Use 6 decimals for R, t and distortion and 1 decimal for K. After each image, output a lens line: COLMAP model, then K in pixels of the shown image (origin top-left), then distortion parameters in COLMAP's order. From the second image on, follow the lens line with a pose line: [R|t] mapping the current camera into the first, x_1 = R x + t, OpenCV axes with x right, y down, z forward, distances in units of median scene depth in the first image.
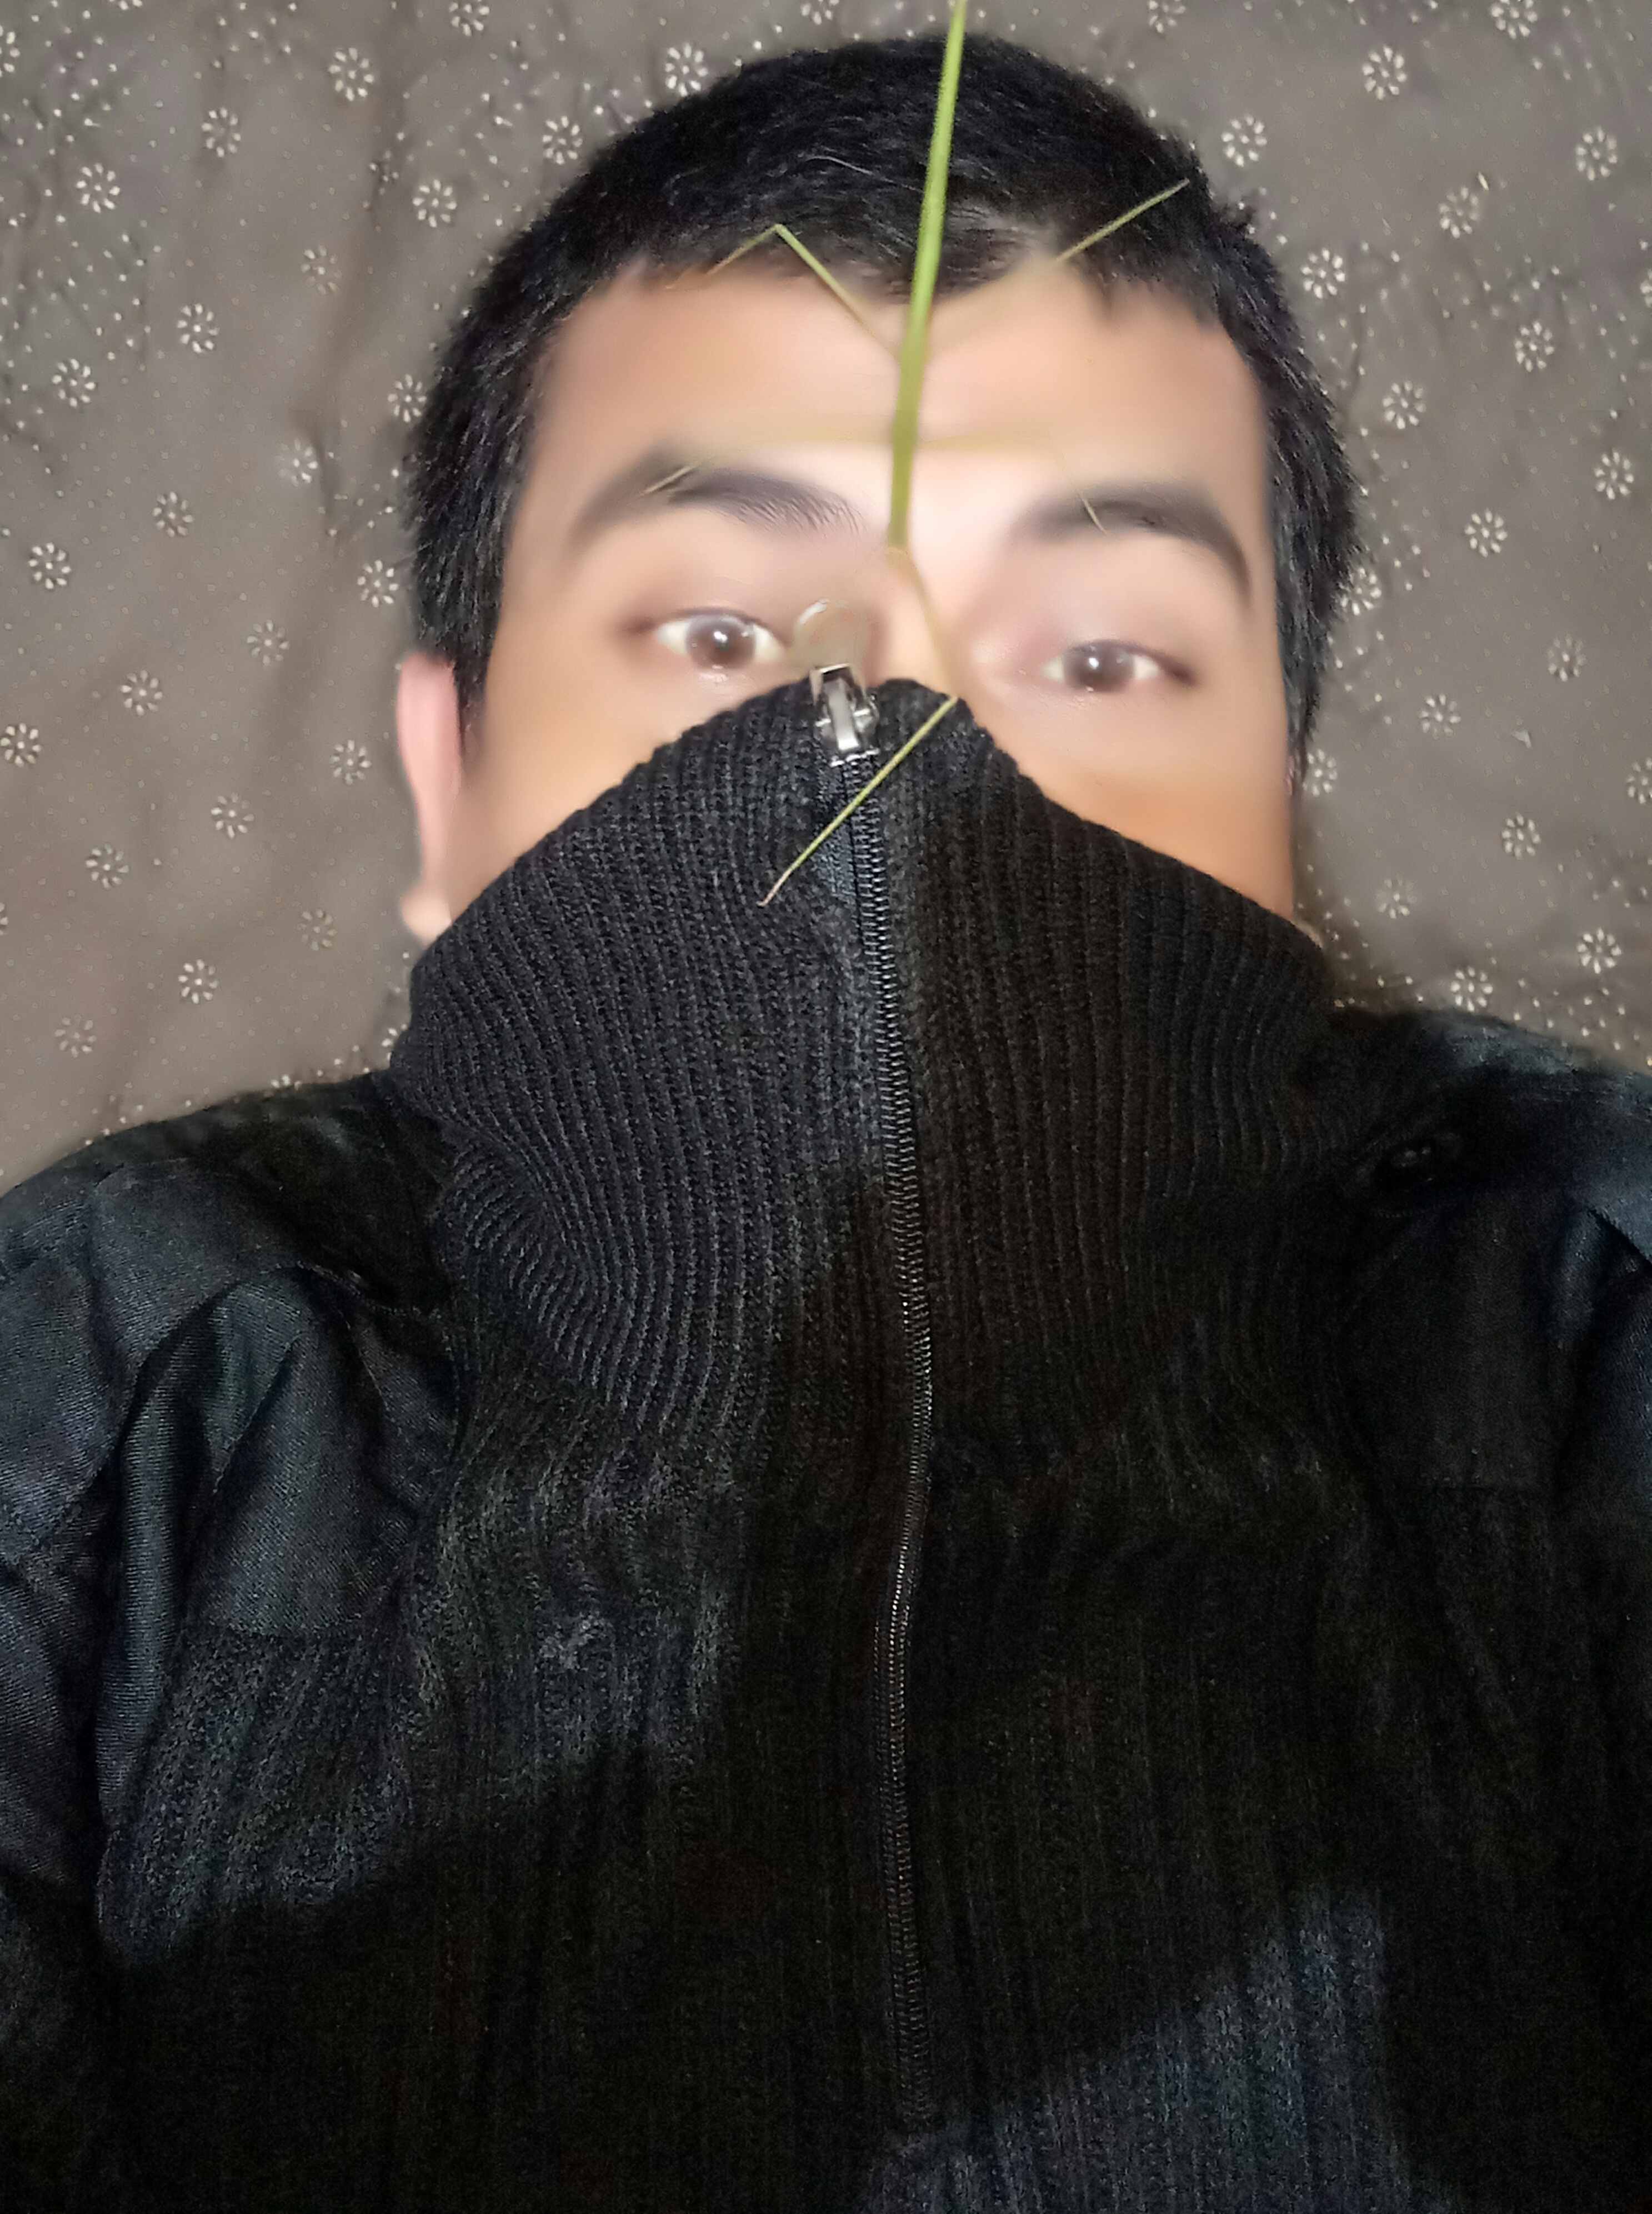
lens RADIAL K [[1454.1, 0, 829.3], [0, 1454.1, 1108.9], [0, 0, 1]] dist [0.000099, -0.005127]
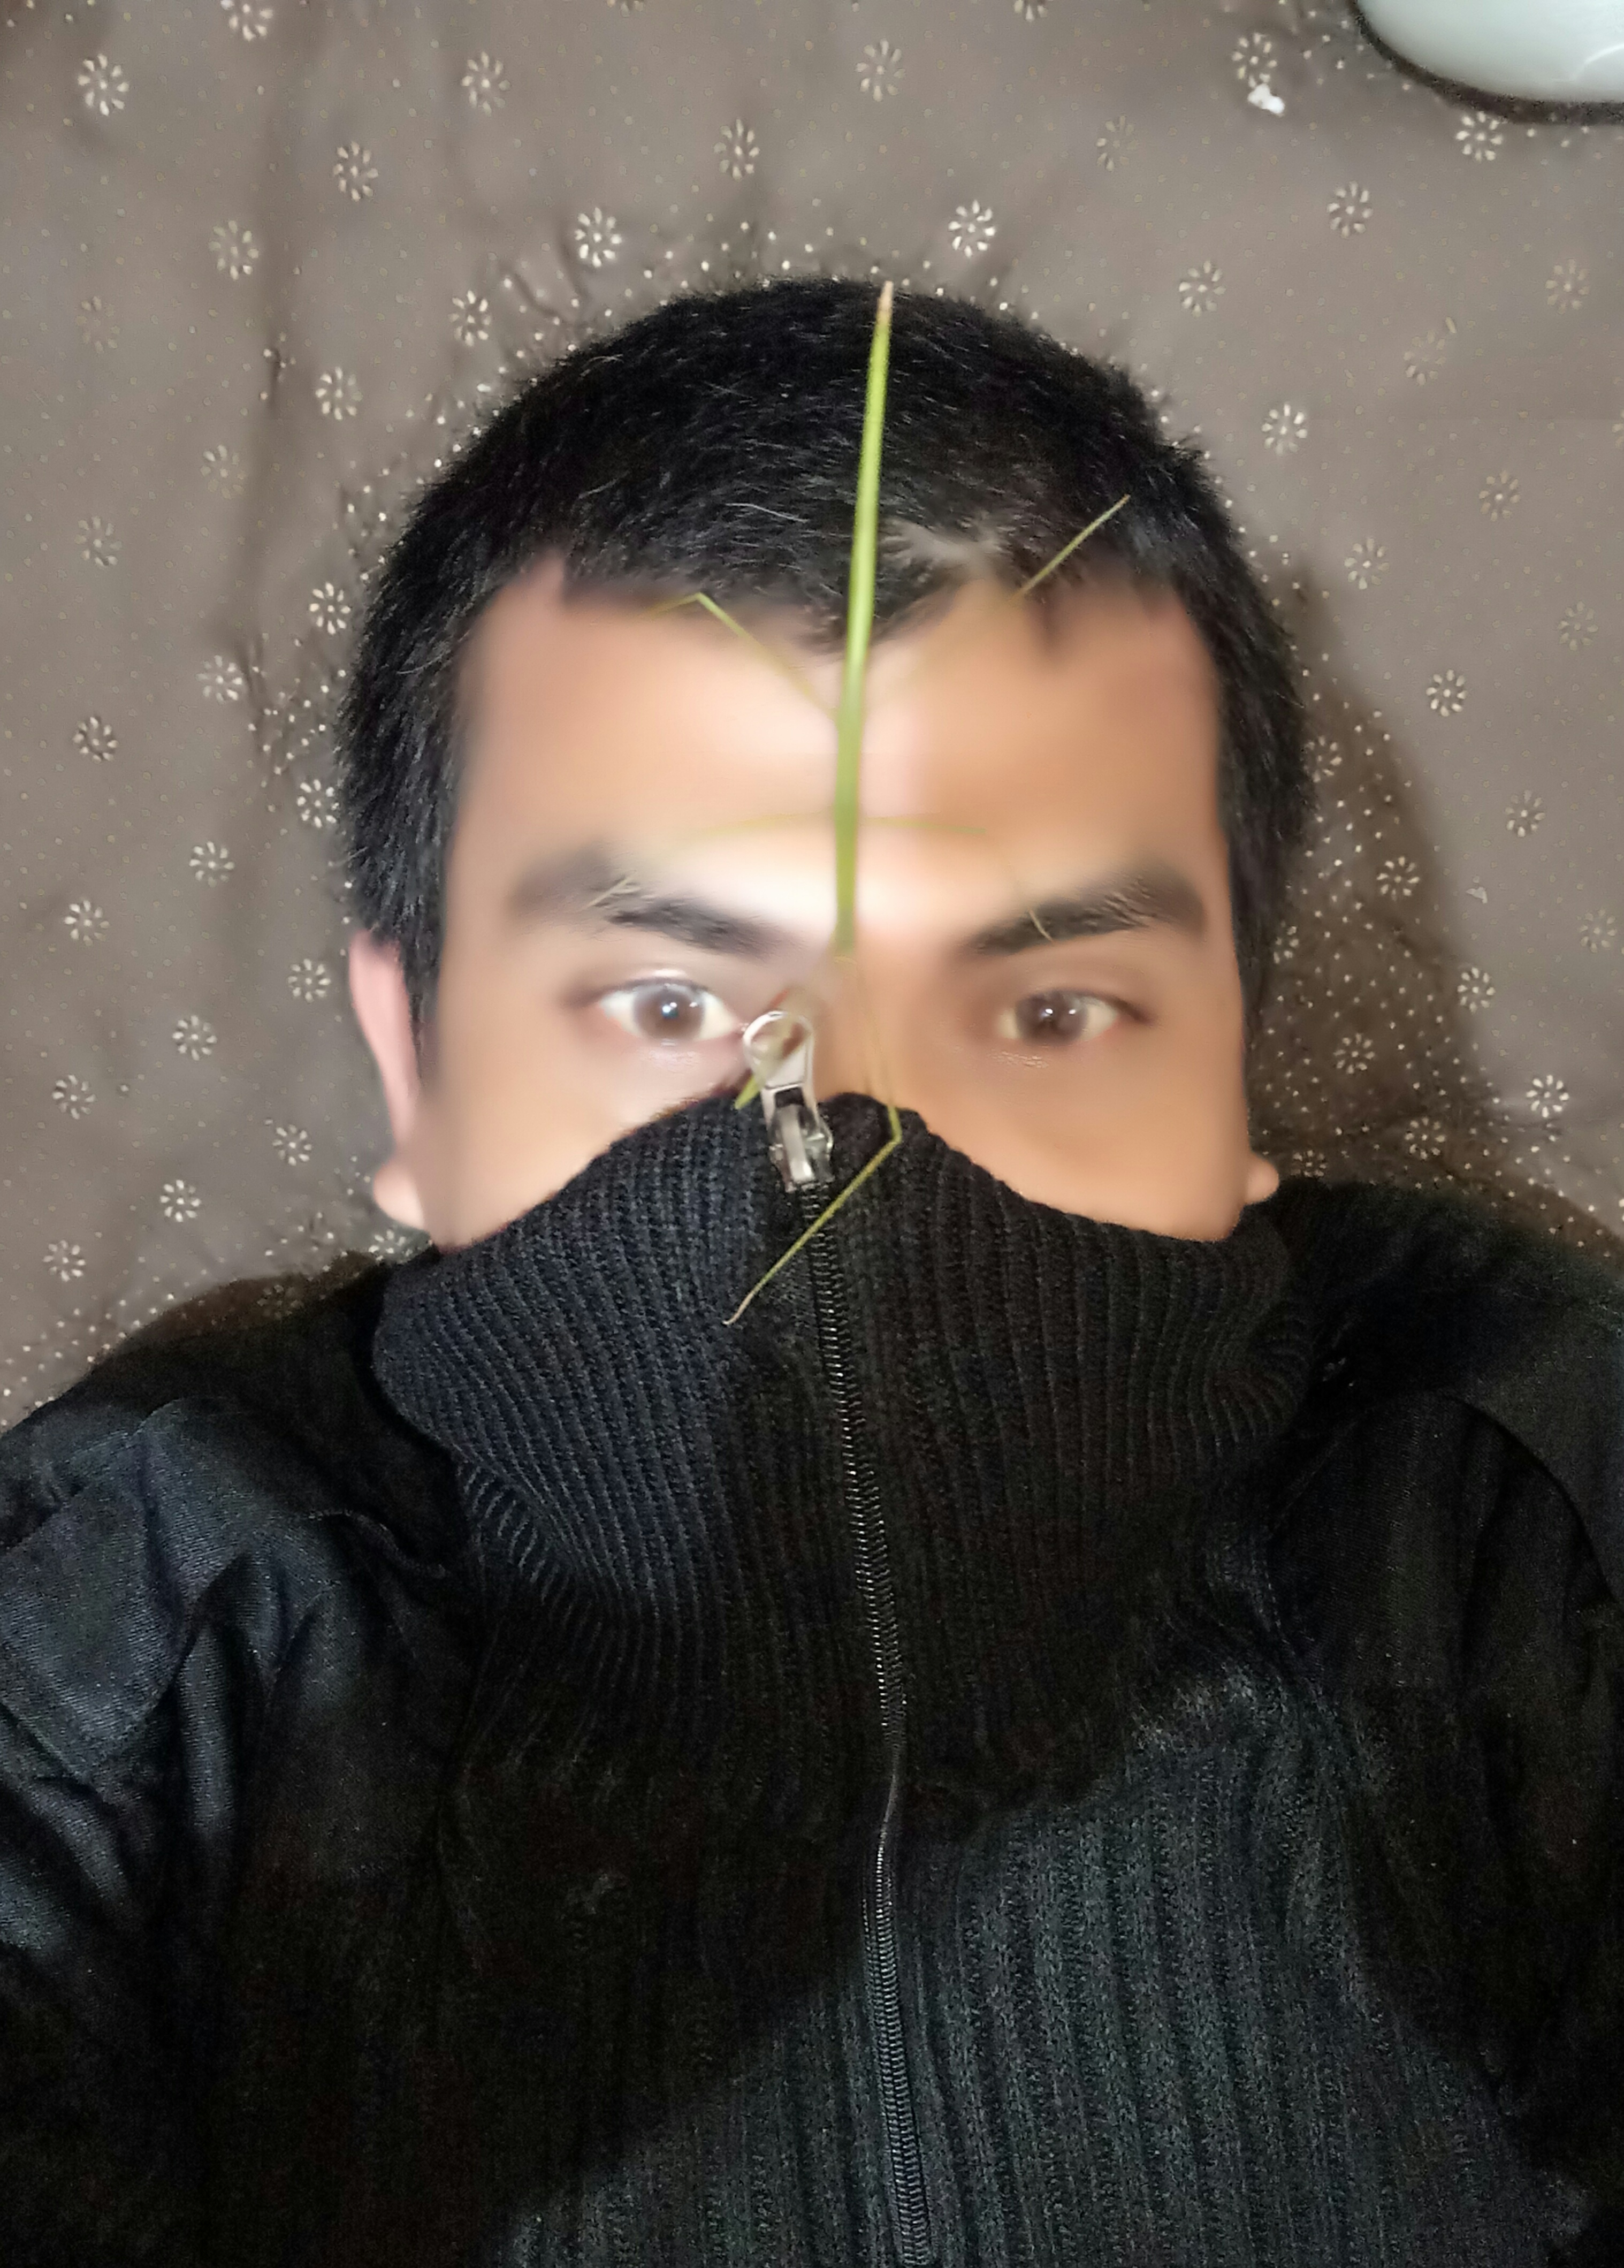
lens RADIAL K [[1398.2, 0, 863.5], [0, 1398.2, 1223.5], [0, 0, 1]] dist [-0.005288, -0.000642]
pose [[0.998644, -0.046065, 0.024250, 0.018665], [0.041816, 0.987279, 0.153400, -0.223787], [-0.031008, -0.152178, 0.987867, 0.025413]]
